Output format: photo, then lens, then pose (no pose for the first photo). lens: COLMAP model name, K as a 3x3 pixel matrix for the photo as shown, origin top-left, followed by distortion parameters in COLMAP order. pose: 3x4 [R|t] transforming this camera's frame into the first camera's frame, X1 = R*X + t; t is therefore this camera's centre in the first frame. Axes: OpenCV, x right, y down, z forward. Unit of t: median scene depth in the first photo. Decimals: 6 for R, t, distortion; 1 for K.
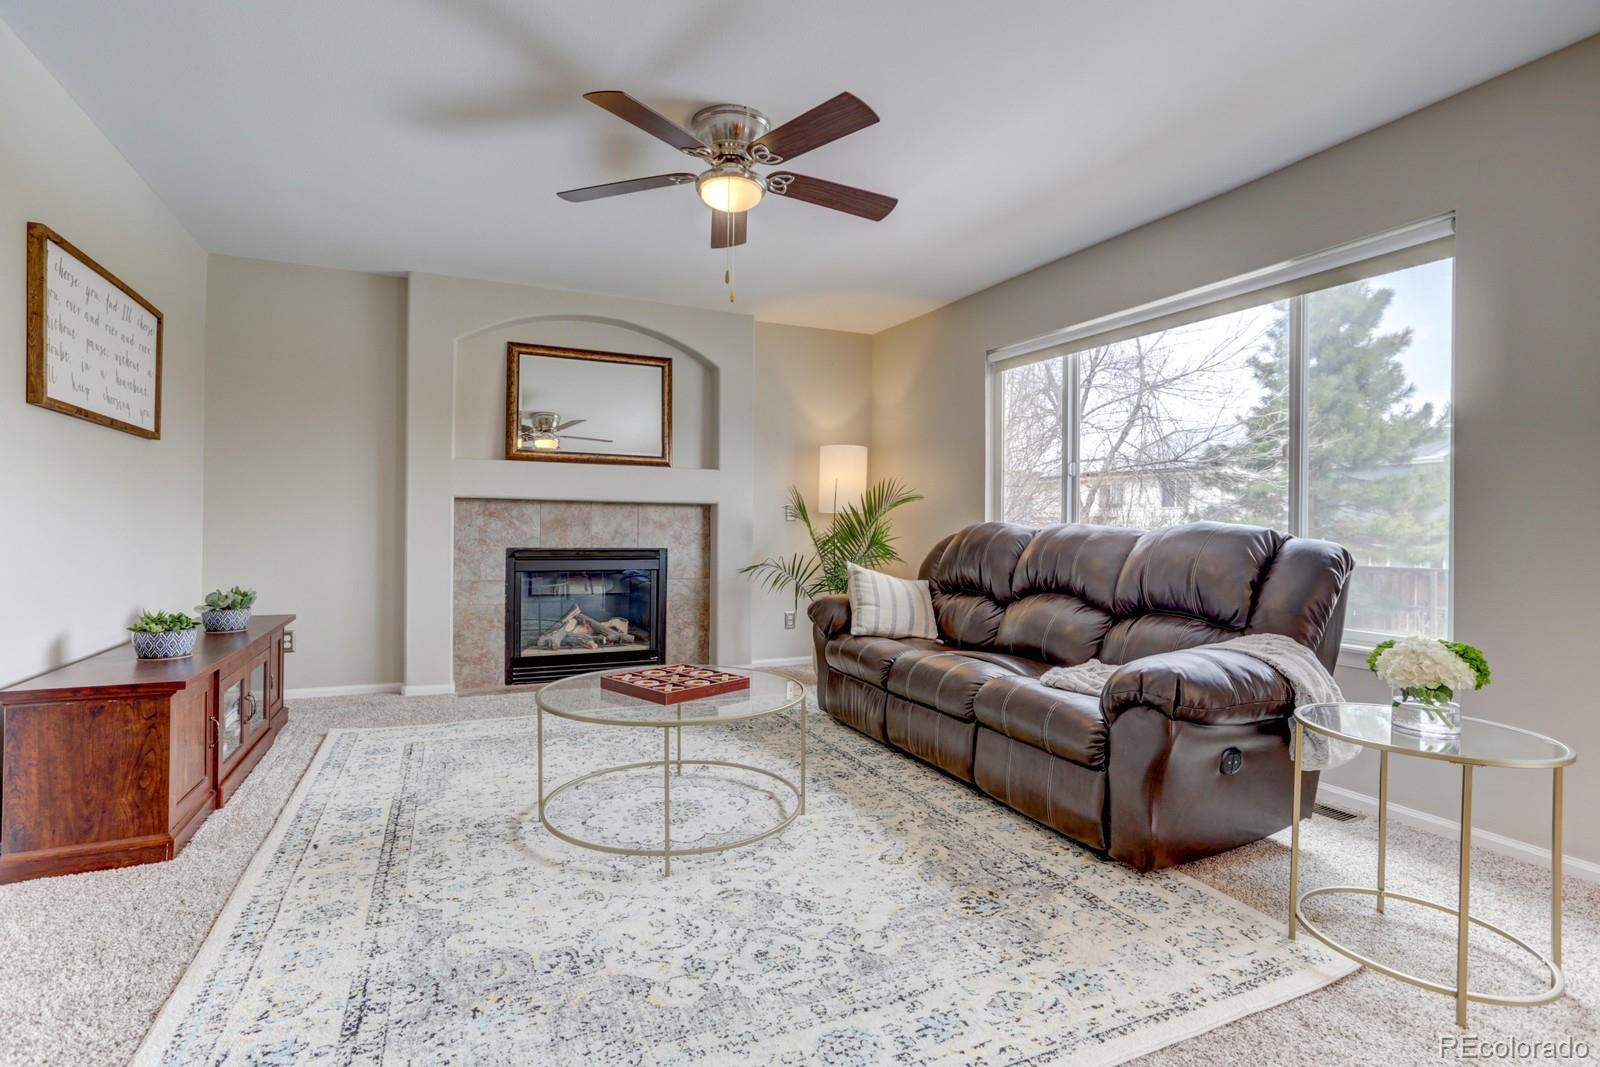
lens RADIAL K [[787.5, 0, 807.9], [0, 787.5, 527.4], [0, 0, 1]] dist [-0.040214, 0.022563]
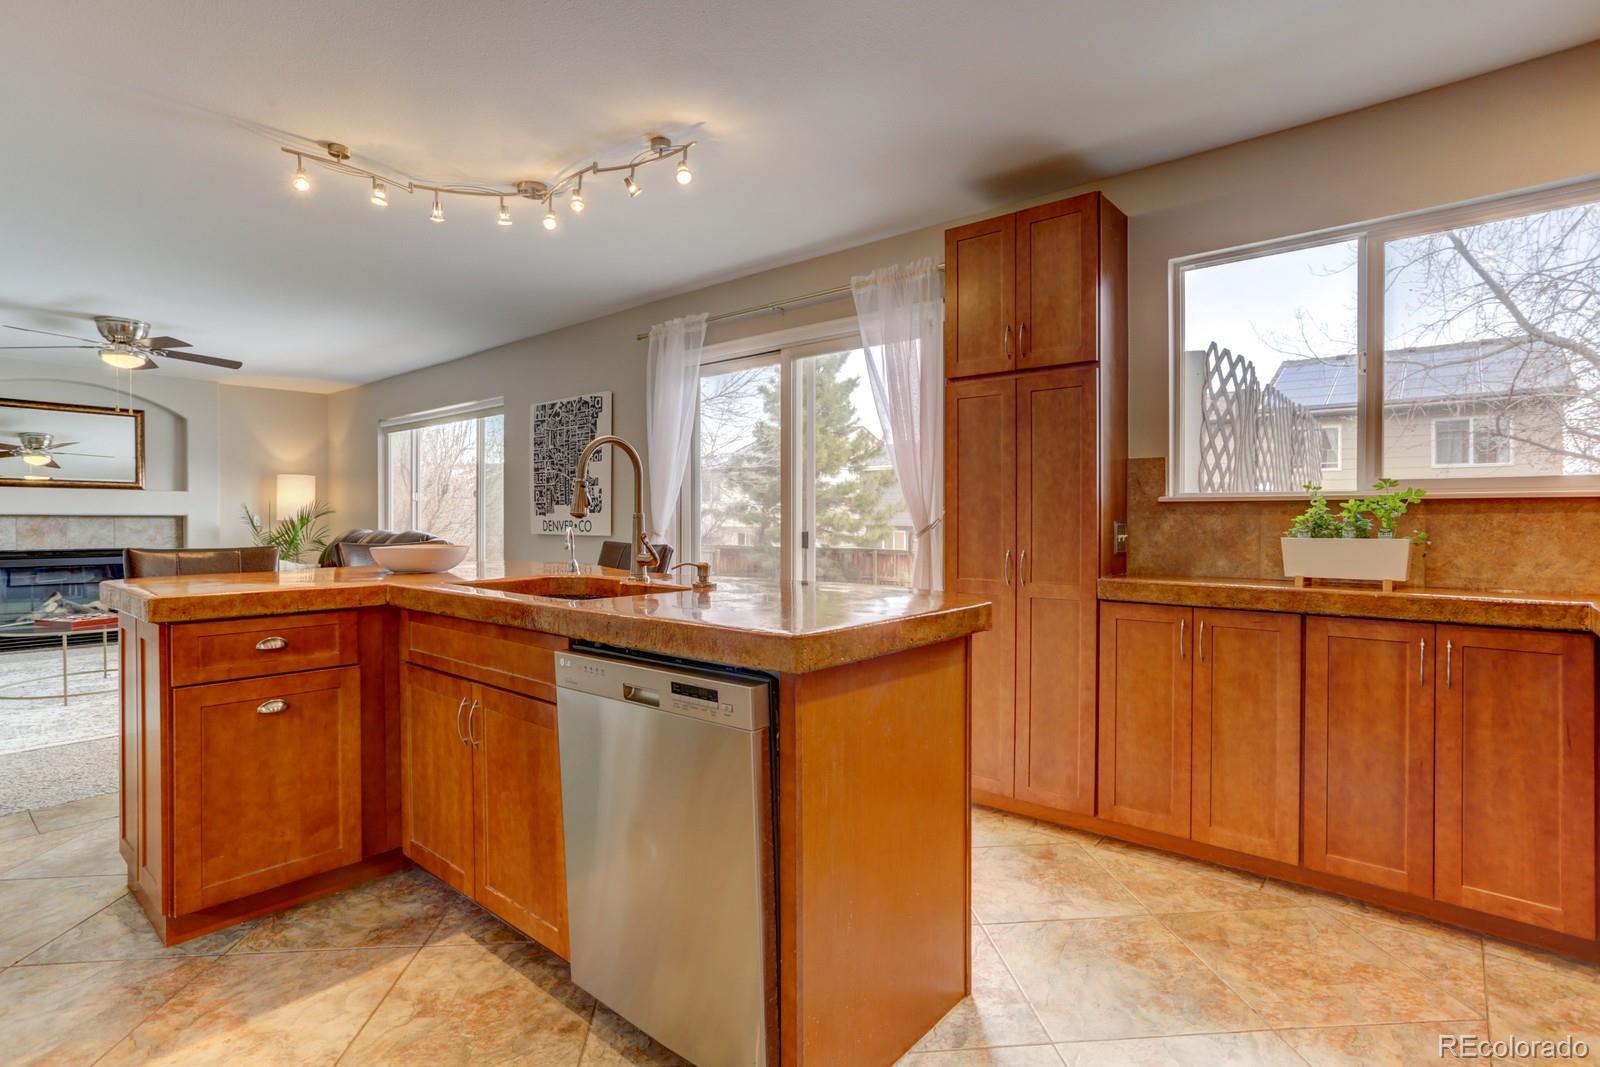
lens RADIAL K [[787.5, 0, 811.3], [0, 787.5, 523.8], [0, 0, 1]] dist [-0.040214, 0.022563]
pose [[0.911756, -0.010316, 0.410603, 0.470057], [0.005588, 0.999904, 0.012714, -0.037413], [-0.410695, -0.009298, 0.911726, -1.013951]]
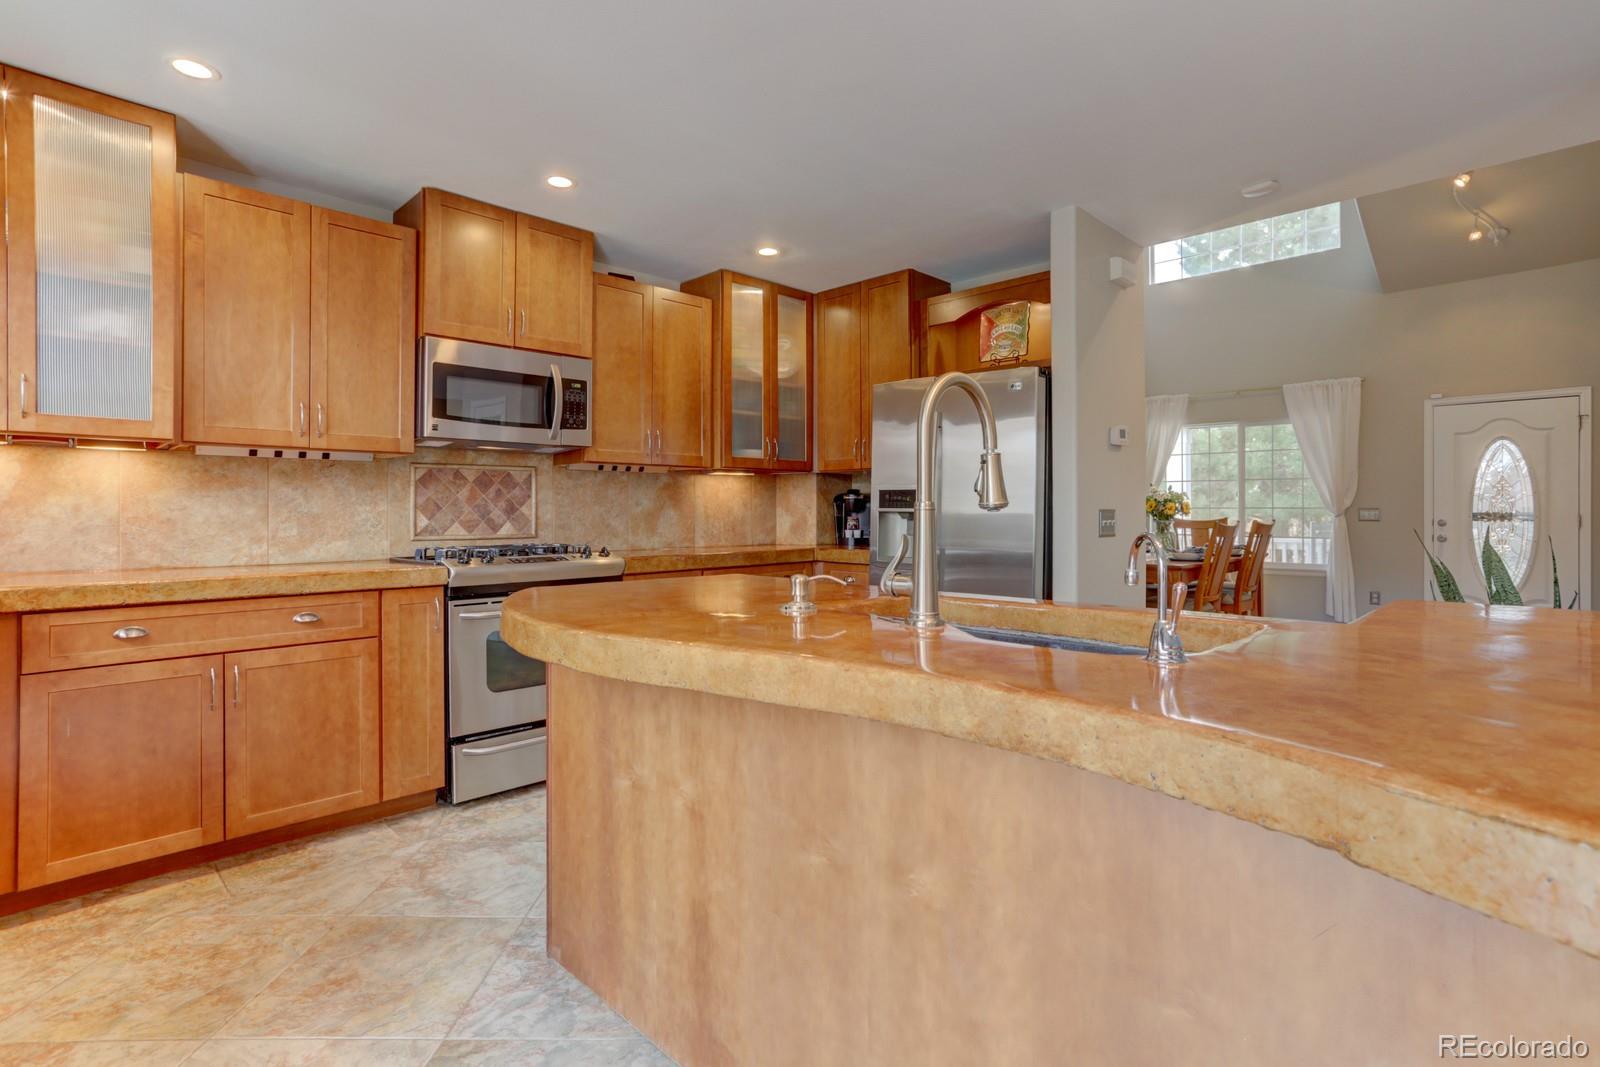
lens RADIAL K [[787.5, 0, 823.1], [0, 787.5, 511.2], [0, 0, 1]] dist [-0.040214, 0.022563]
pose [[-0.937096, -0.007252, -0.348996, 0.770709], [-0.006174, 0.999972, -0.004202, -0.033444], [0.349016, -0.001783, -0.937115, -0.054020]]
